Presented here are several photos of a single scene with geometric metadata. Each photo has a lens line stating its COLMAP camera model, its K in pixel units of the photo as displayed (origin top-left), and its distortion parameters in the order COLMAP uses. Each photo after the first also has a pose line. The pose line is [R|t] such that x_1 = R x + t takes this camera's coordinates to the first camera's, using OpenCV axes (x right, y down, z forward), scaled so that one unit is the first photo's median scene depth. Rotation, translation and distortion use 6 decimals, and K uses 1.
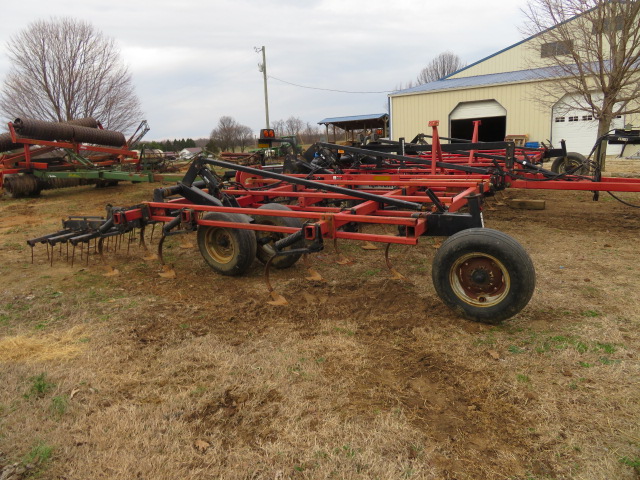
lens RADIAL K [[457.1, 0, 319.8], [0, 457.1, 229.8], [0, 0, 1]] dist [-0.014828, -0.004701]
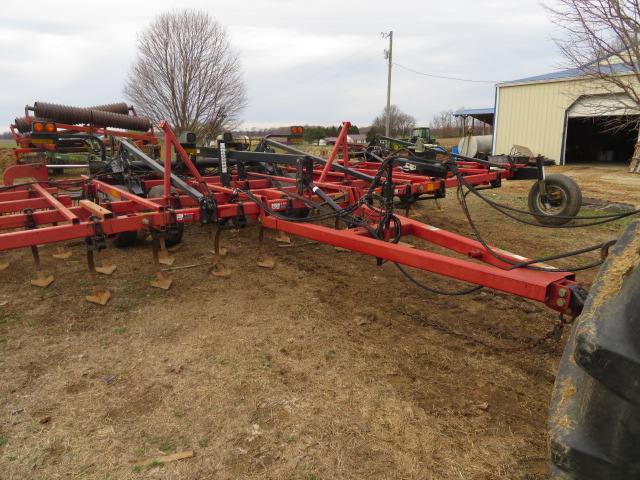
lens RADIAL K [[449.3, 0, 321.0], [0, 449.3, 236.3], [0, 0, 1]] dist [-0.005627, -0.000908]
pose [[0.928308, 0.127343, -0.349326, 0.202512], [-0.112900, 0.991702, 0.061491, -0.035466], [0.354258, -0.017644, 0.934981, 0.115292]]
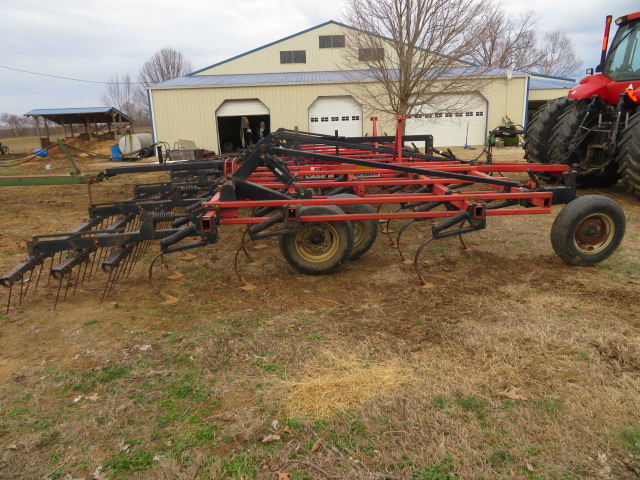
lens RADIAL K [[452.8, 0, 319.9], [0, 452.8, 237.6], [0, 0, 1]] dist [-0.006491, -0.005094]
pose [[0.805212, -0.116082, 0.581515, -0.158869], [0.103381, 0.993115, 0.055096, -0.005324], [-0.583906, 0.015753, 0.811668, 0.057581]]
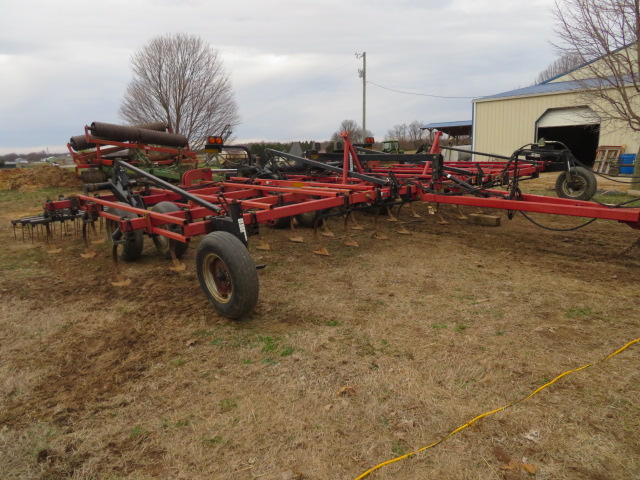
lens RADIAL K [[452.8, 0, 319.9], [0, 452.8, 237.6], [0, 0, 1]] dist [-0.006491, -0.005094]
pose [[0.961745, 0.076615, -0.263015, 0.131038], [-0.073785, 0.997061, 0.020635, -0.004686], [0.263823, -0.000439, 0.964571, -0.001025]]
